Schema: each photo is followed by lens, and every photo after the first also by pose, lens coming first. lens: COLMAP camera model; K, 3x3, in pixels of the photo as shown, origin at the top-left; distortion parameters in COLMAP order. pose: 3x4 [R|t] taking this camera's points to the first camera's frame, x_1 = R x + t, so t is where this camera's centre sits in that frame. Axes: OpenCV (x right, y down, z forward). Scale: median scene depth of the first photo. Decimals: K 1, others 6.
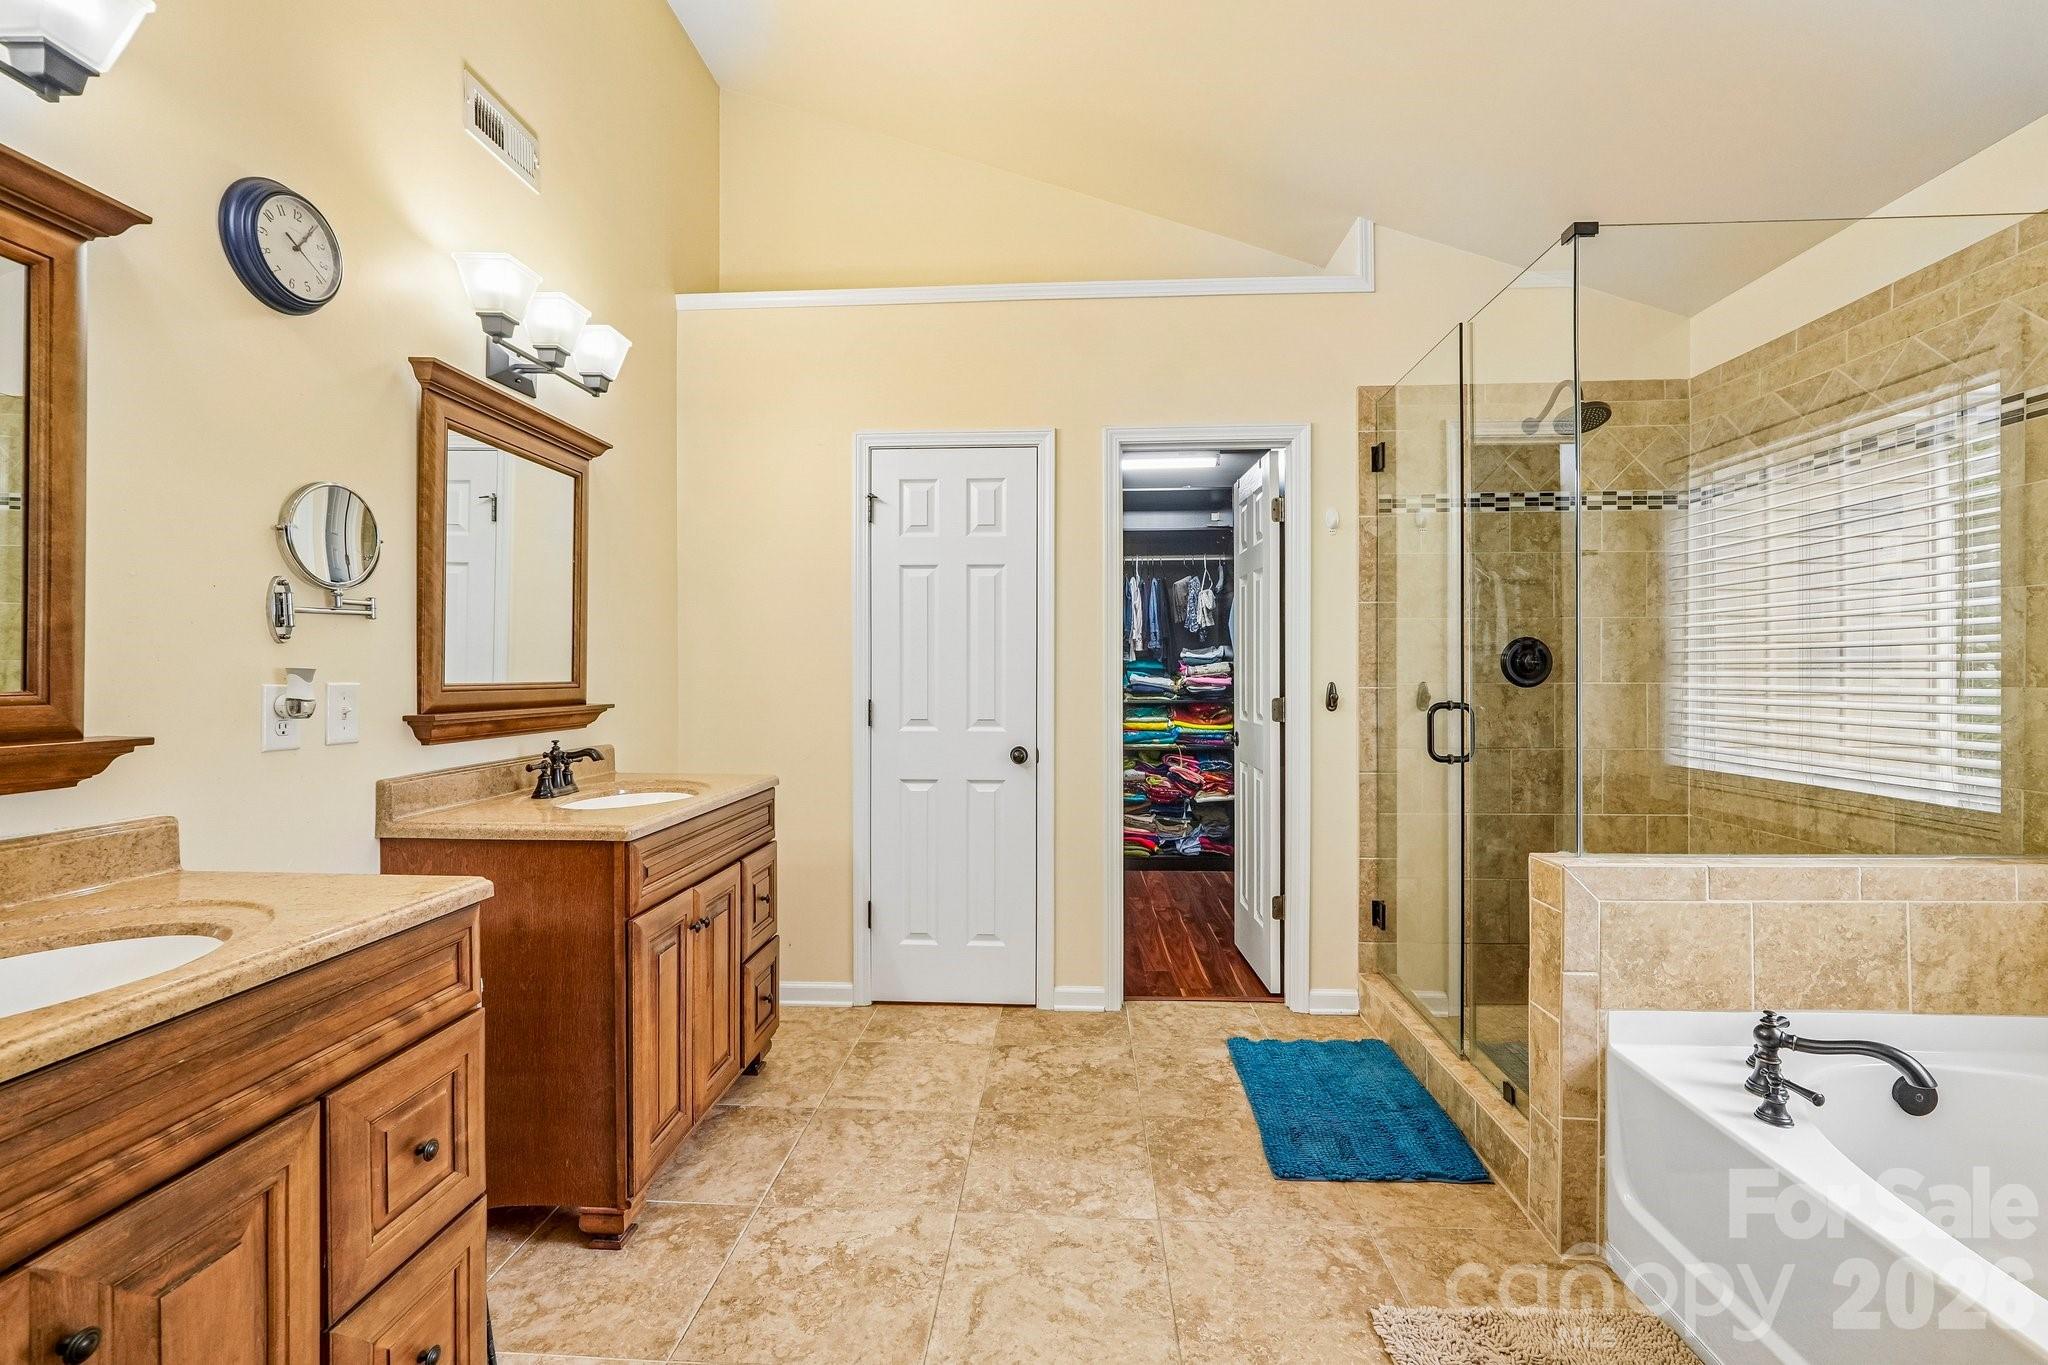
lens RADIAL K [[883.1, 0, 1030.7], [0, 883.1, 670.6], [0, 0, 1]] dist [-0.014183, 0.005049]
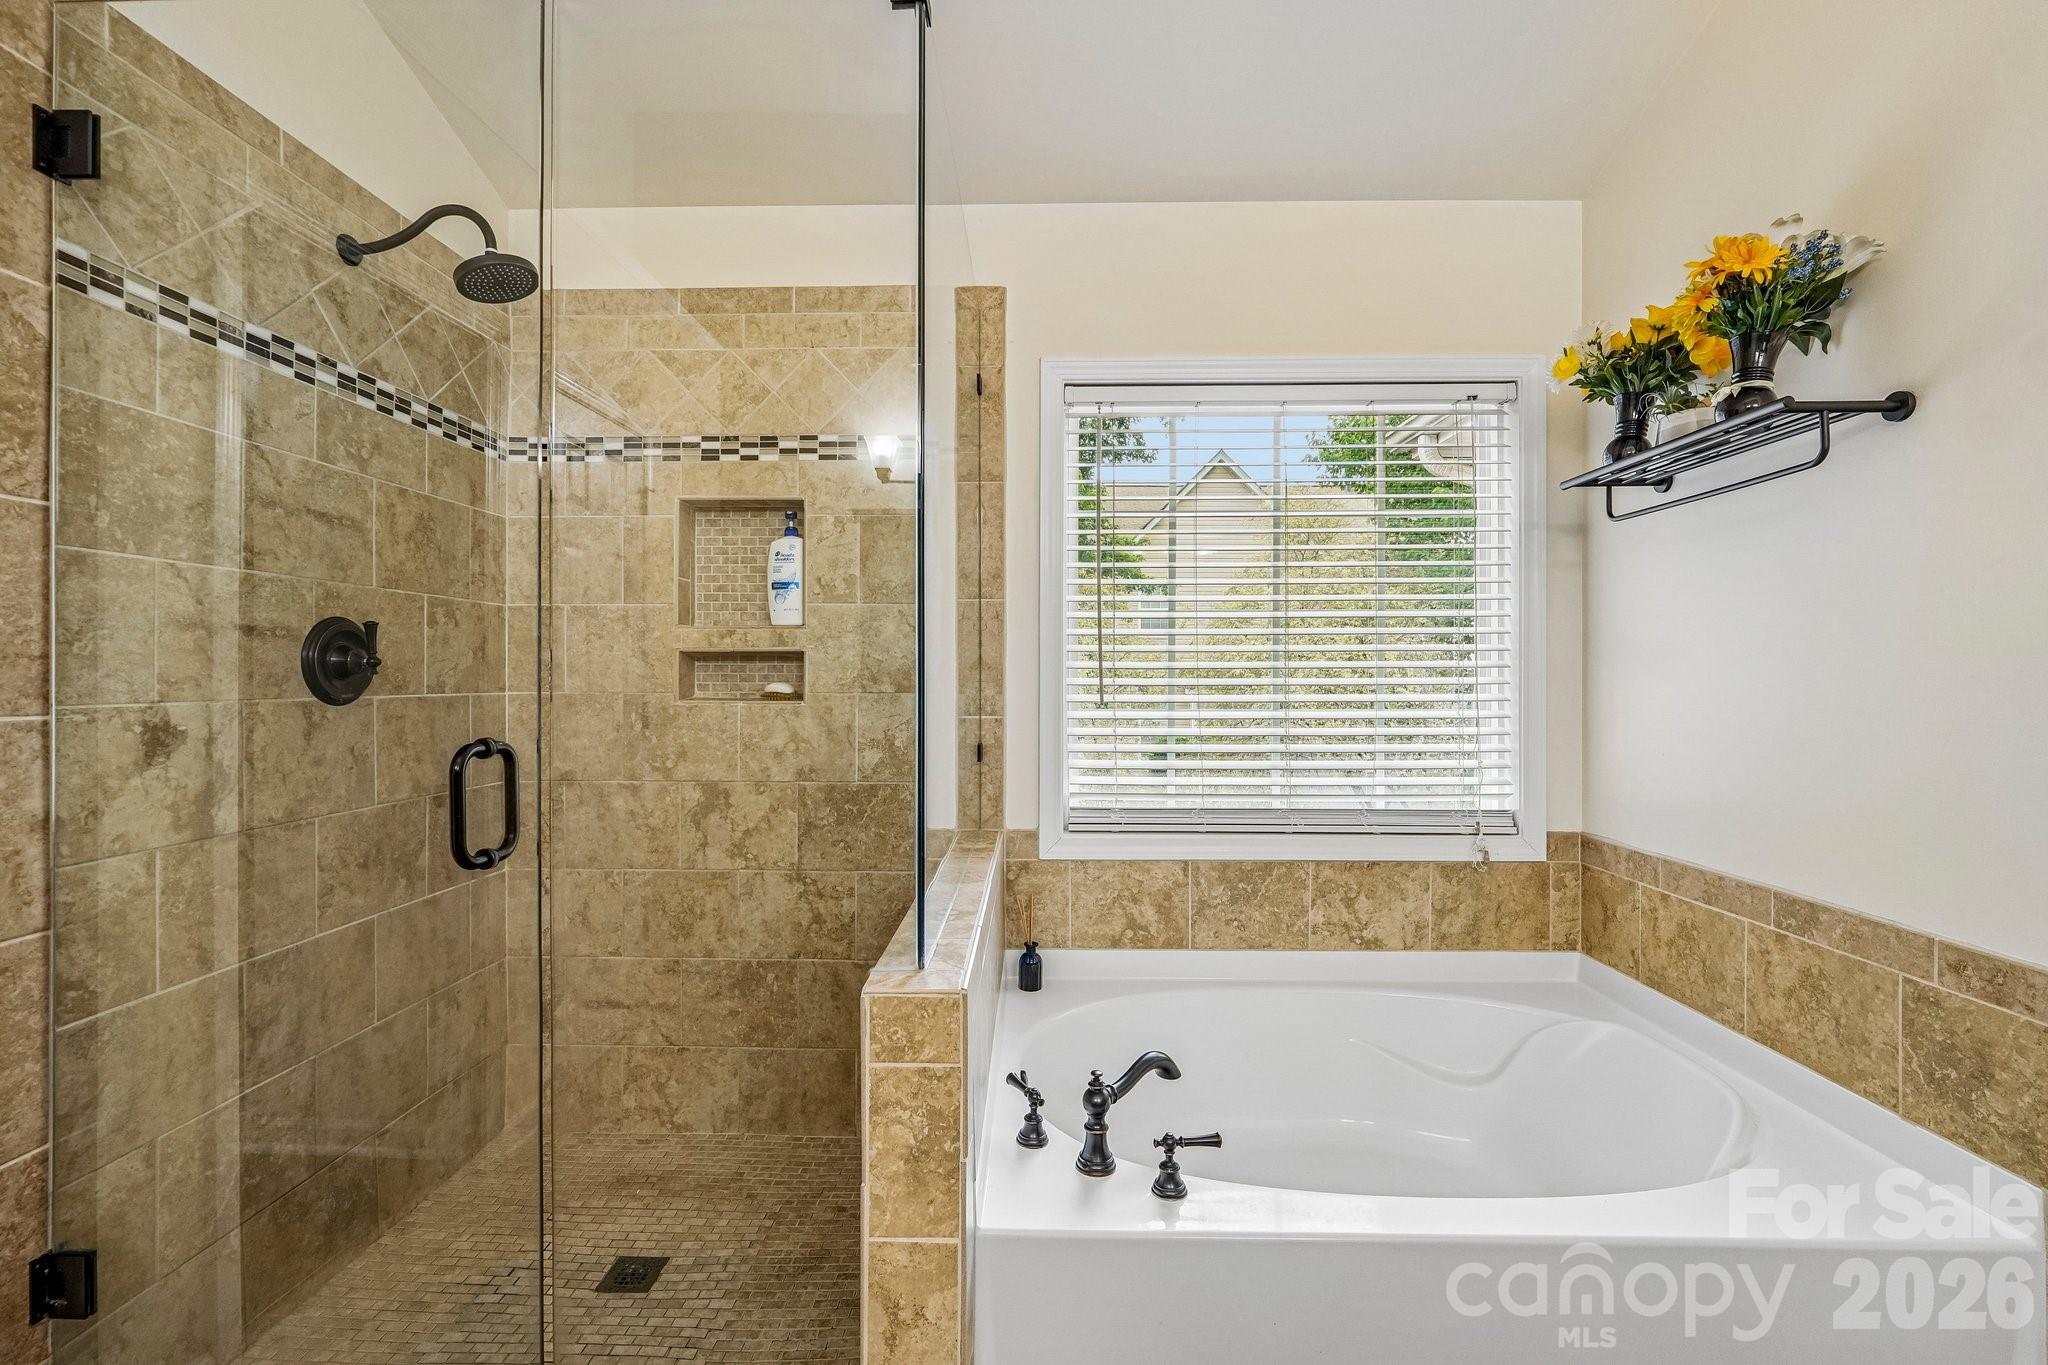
lens RADIAL K [[883.1, 0, 1022.5], [0, 883.1, 678.9], [0, 0, 1]] dist [-0.014183, 0.005049]
pose [[-0.026031, -0.001472, 0.999660, -0.014399], [-0.003928, 0.999991, 0.001370, -0.000743], [-0.999653, -0.003891, -0.026037, 0.573068]]
